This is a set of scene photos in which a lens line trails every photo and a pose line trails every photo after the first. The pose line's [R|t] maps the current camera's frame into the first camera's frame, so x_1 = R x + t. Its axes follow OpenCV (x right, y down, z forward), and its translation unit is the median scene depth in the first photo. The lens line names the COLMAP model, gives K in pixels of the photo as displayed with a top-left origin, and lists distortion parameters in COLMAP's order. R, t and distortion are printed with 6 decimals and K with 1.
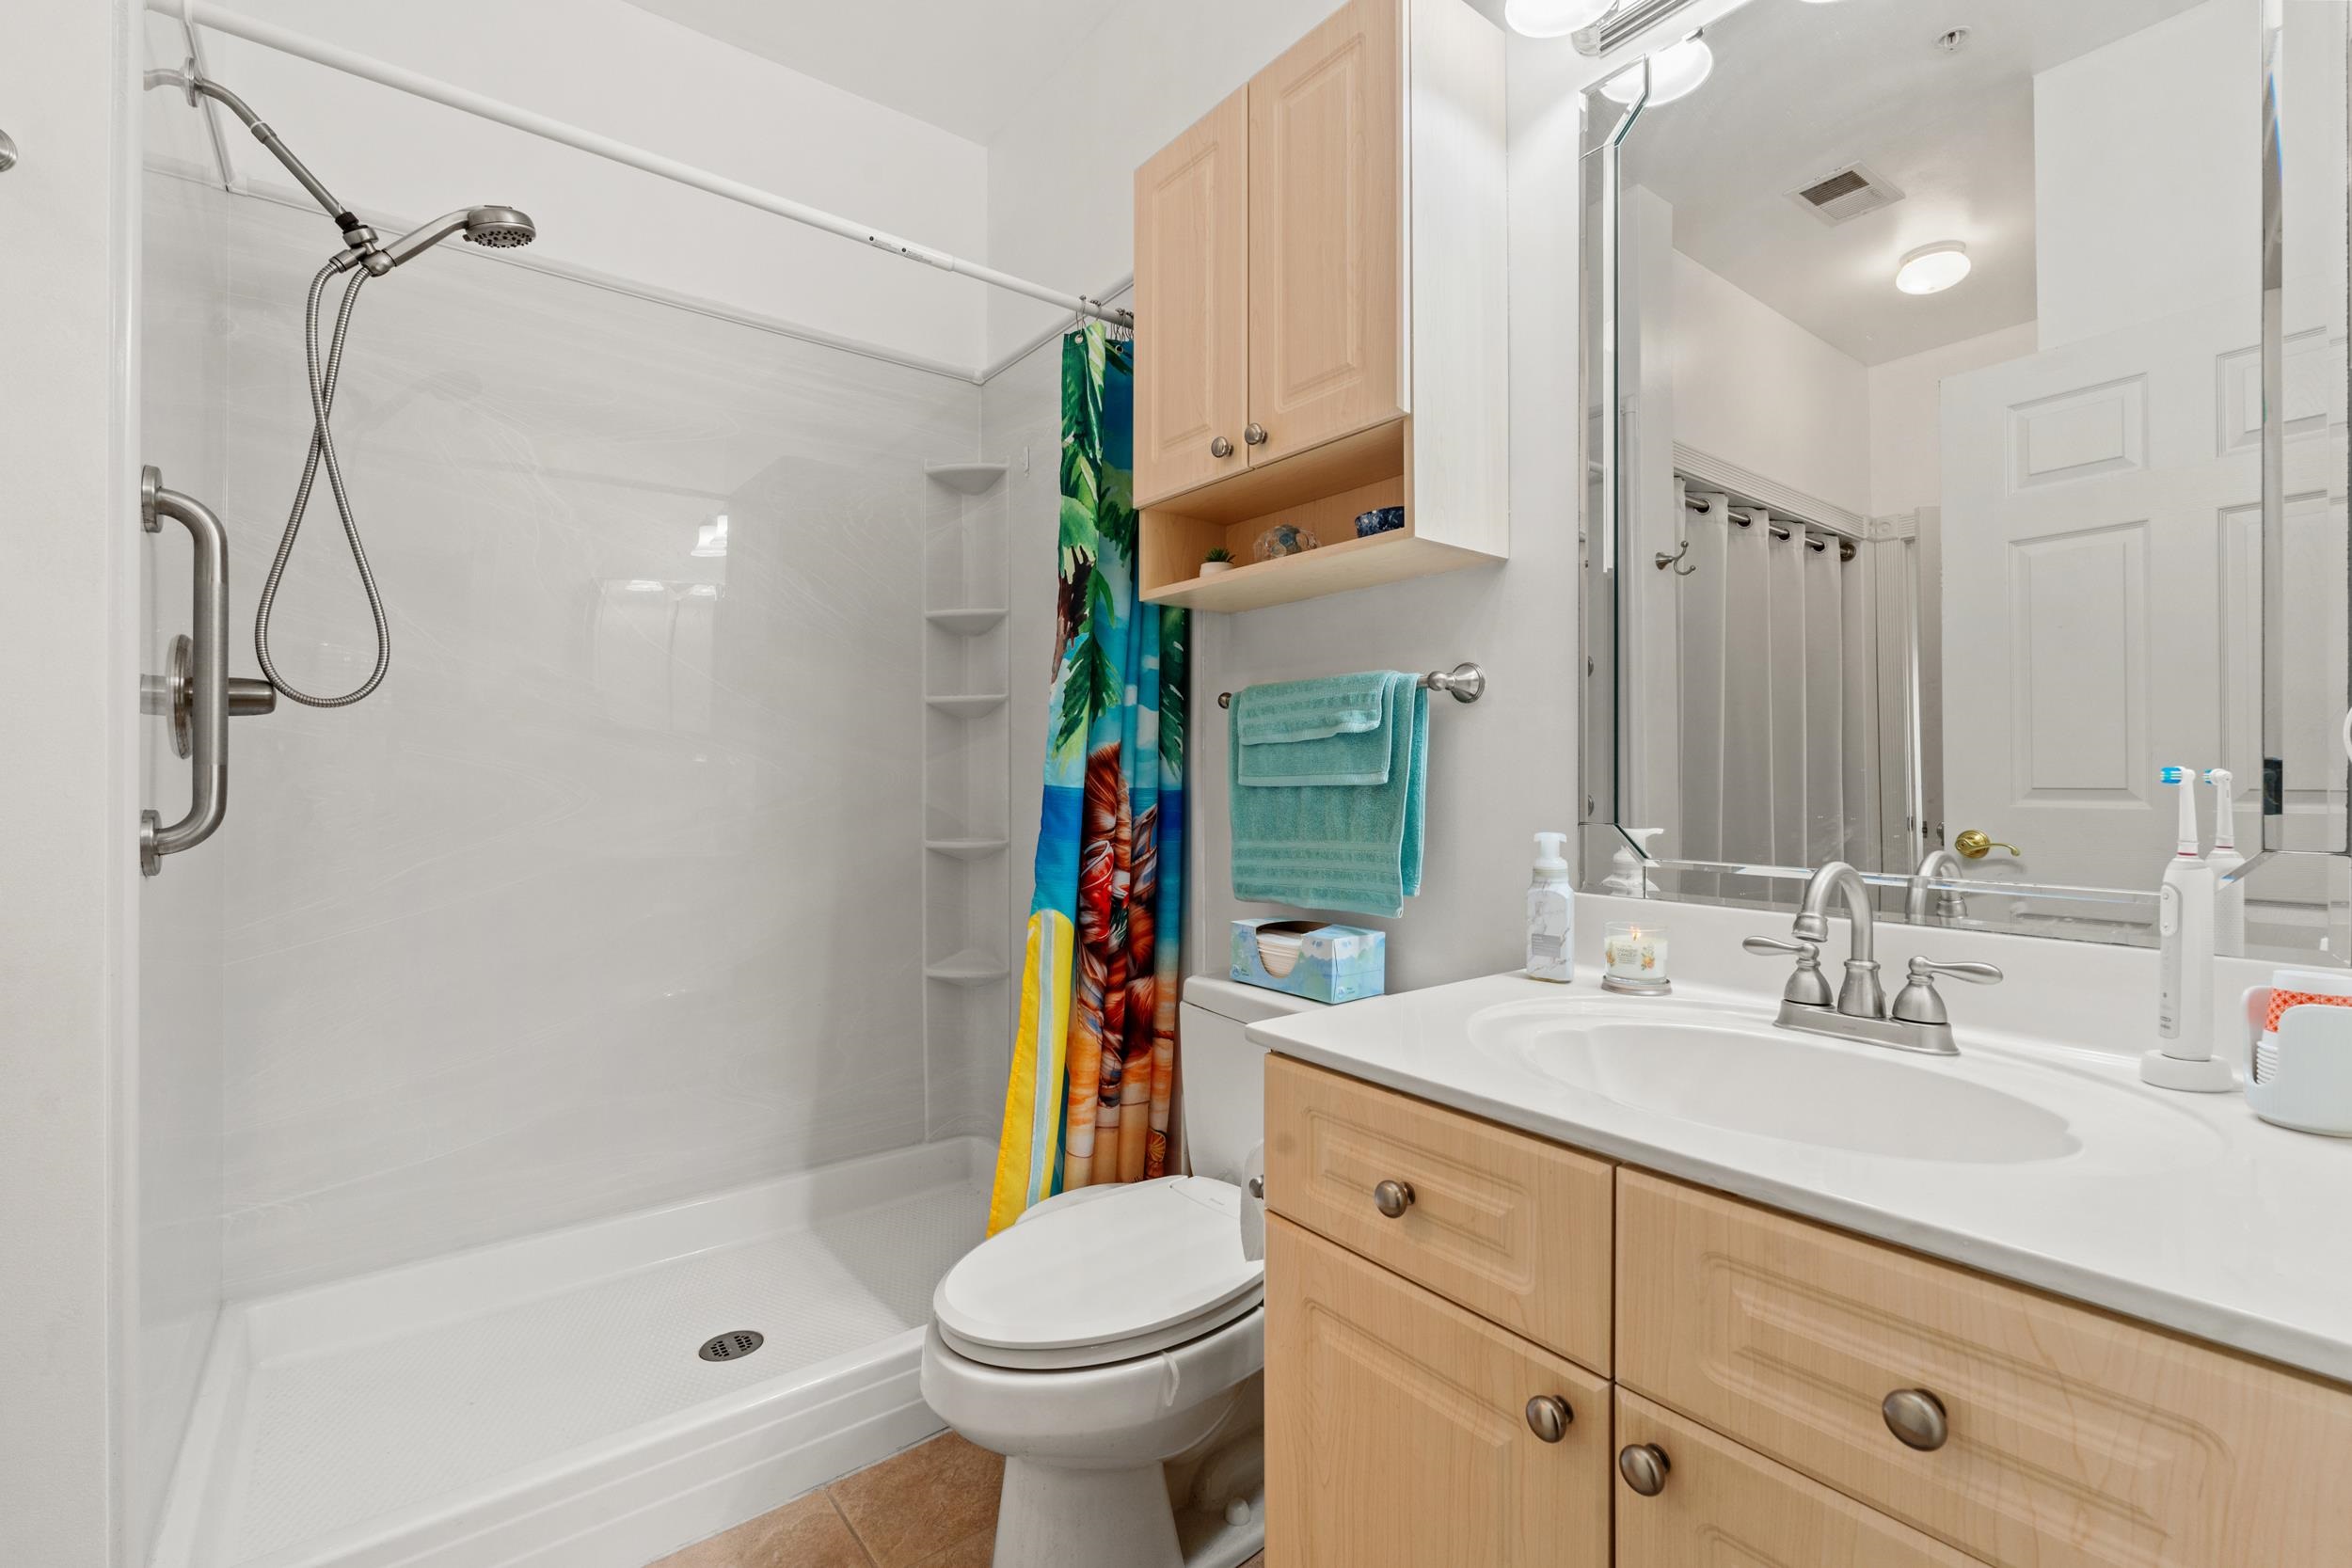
lens RADIAL K [[1029.5, 0, 1185.9], [0, 1029.5, 775.9], [0, 0, 1]] dist [-0.001460, 0.000148]
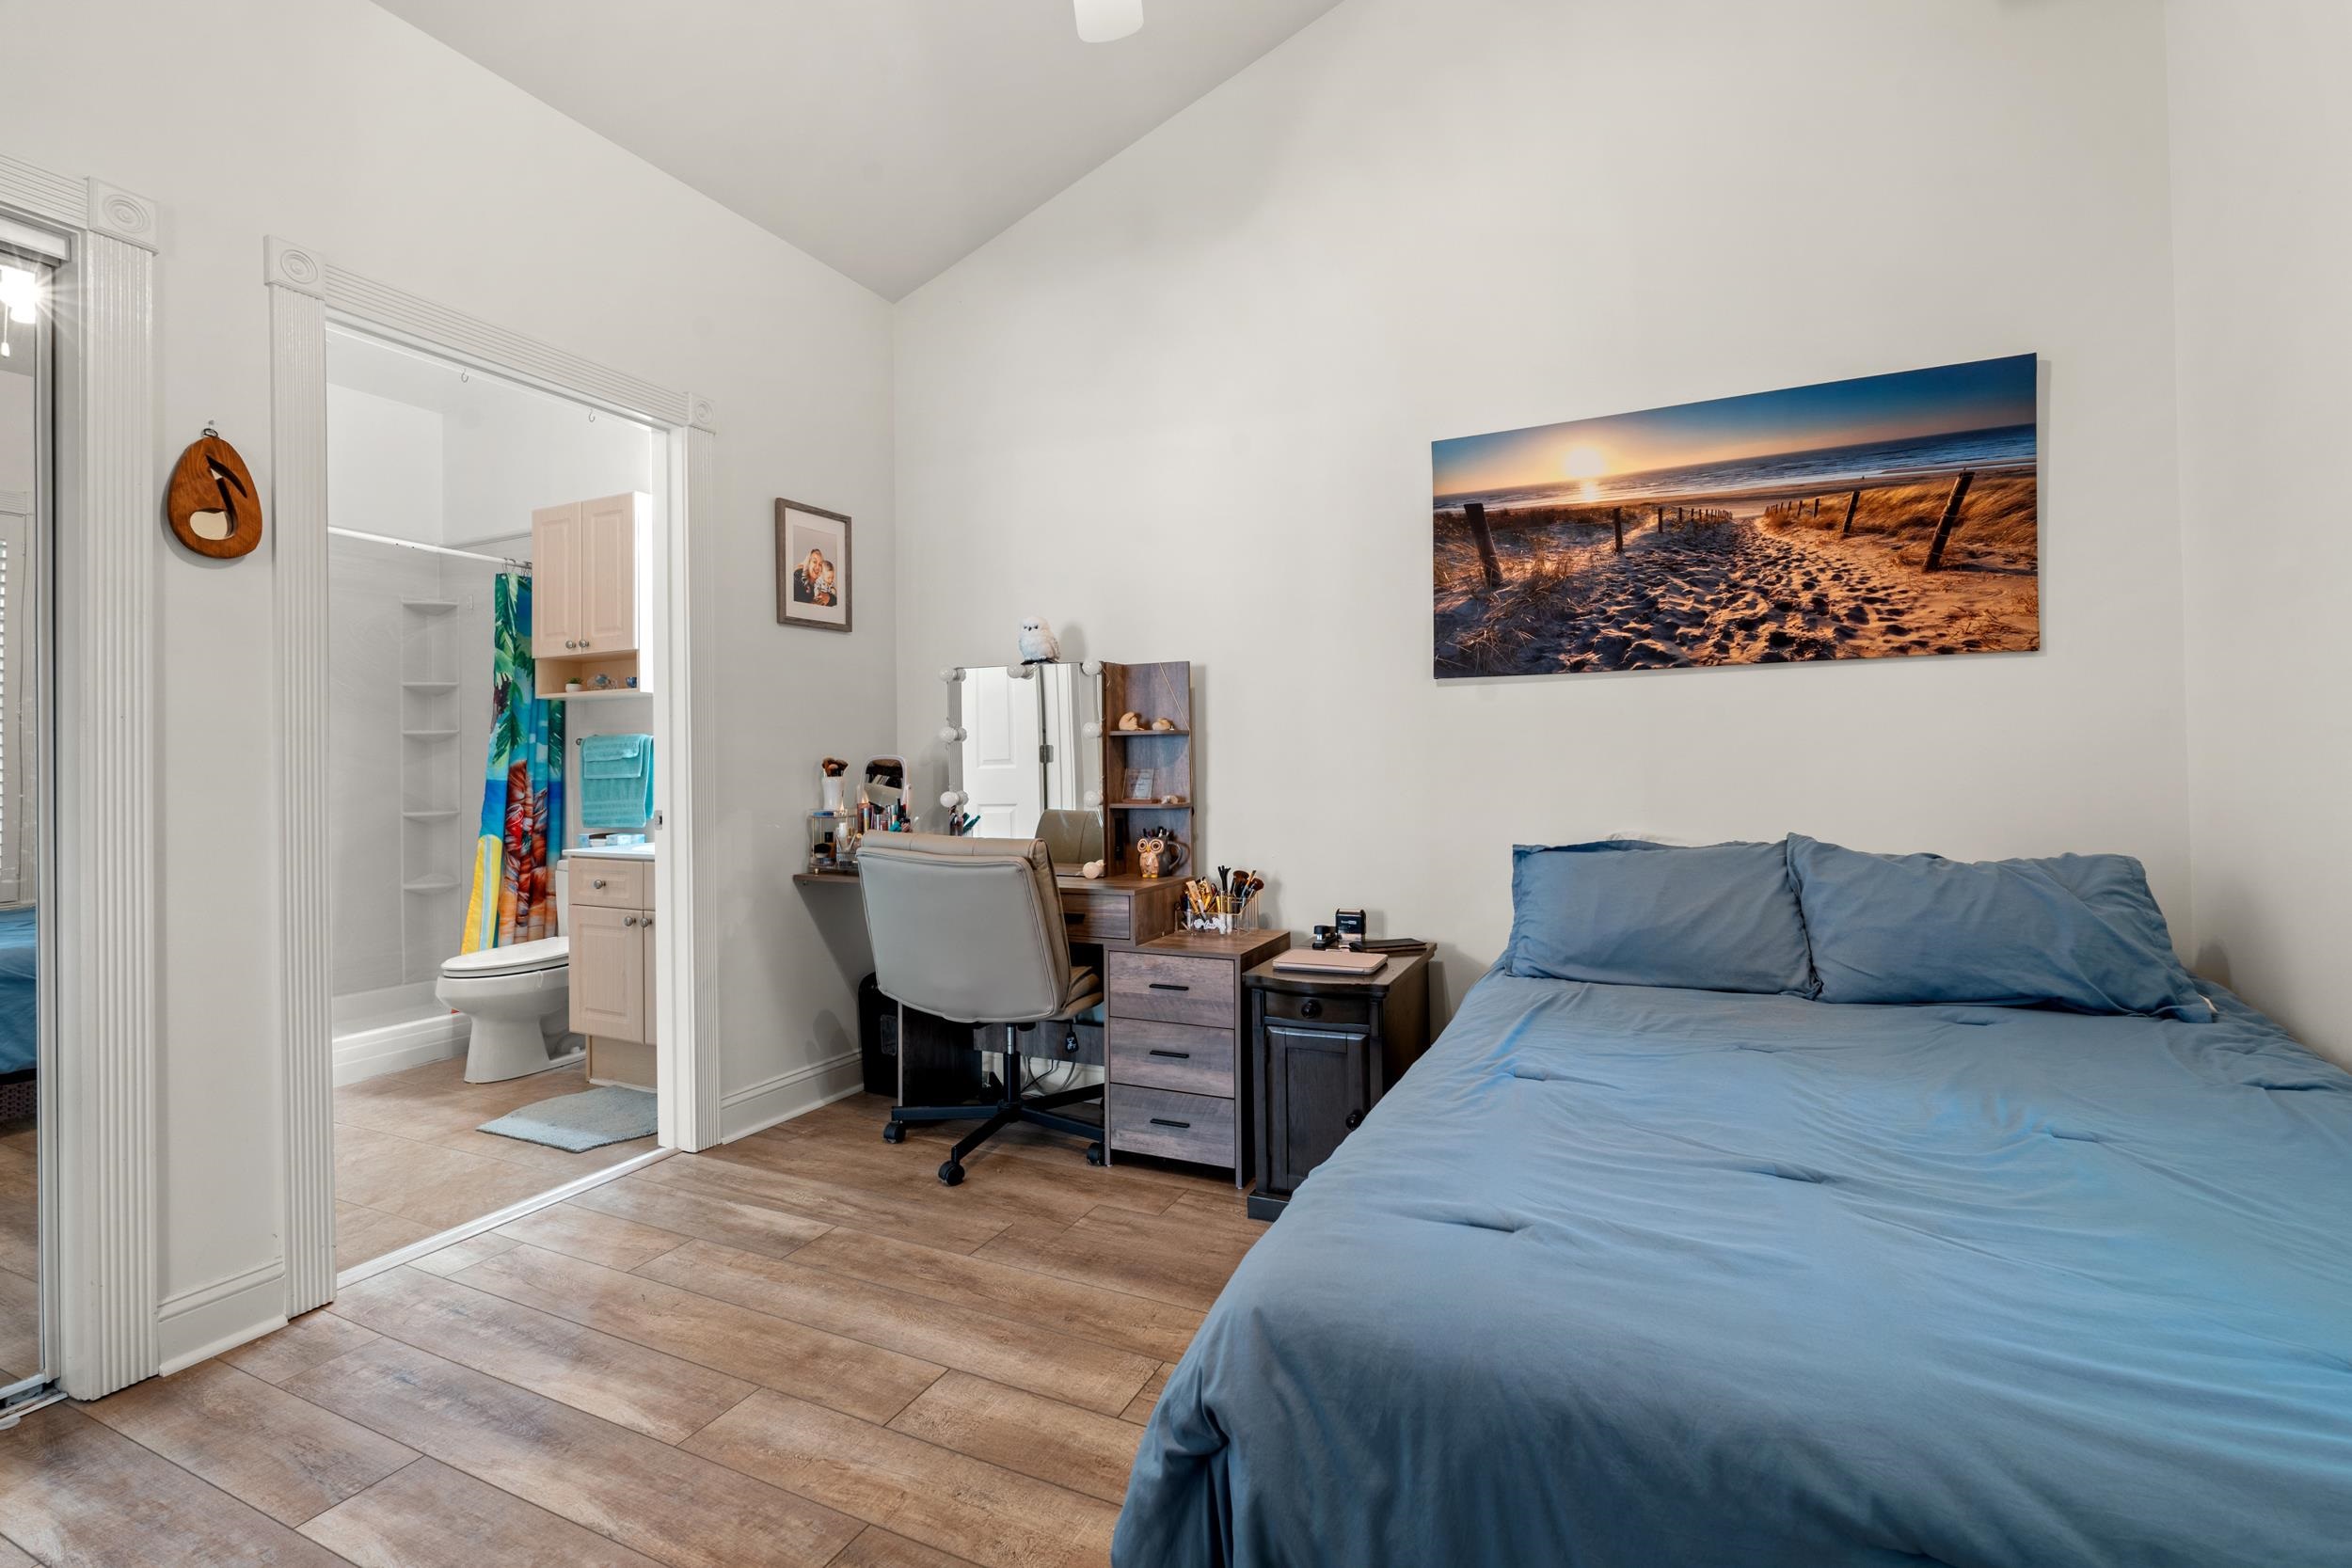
lens RADIAL K [[1029.5, 0, 1177.9], [0, 1029.5, 762.2], [0, 0, 1]] dist [-0.001460, 0.000148]
pose [[0.891831, -0.004320, 0.452348, 0.183949], [0.008285, 0.999943, -0.006784, -0.001016], [-0.452292, 0.009798, 0.891816, -1.606046]]
